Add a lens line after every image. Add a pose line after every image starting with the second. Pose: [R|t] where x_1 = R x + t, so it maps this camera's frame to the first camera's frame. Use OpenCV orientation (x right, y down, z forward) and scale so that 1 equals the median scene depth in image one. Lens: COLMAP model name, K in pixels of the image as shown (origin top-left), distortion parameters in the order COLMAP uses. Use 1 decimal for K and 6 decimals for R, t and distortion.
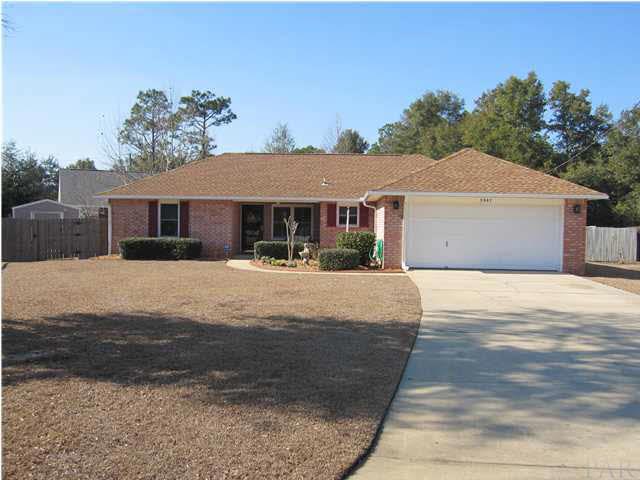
lens RADIAL K [[530.8, 0, 316.7], [0, 530.8, 239.2], [0, 0, 1]] dist [-0.053083, 0.009485]
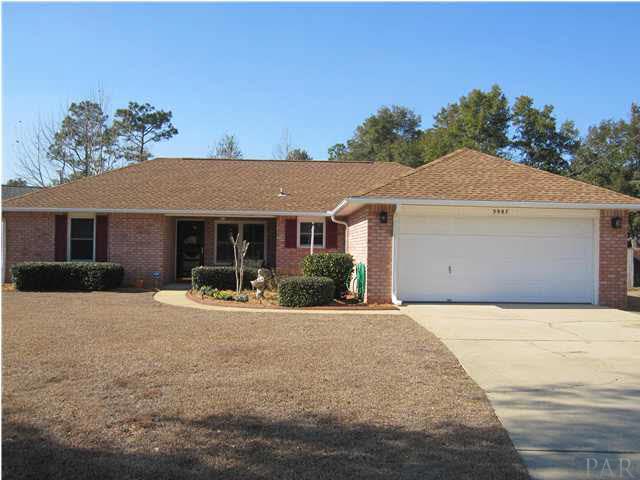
lens RADIAL K [[530.8, 0, 316.7], [0, 530.8, 239.2], [0, 0, 1]] dist [-0.053083, 0.009485]
pose [[0.994648, 0.001085, 0.103319, -0.014894], [0.003575, 0.998985, -0.044907, -0.000548], [-0.103263, 0.045036, 0.993634, 0.197380]]
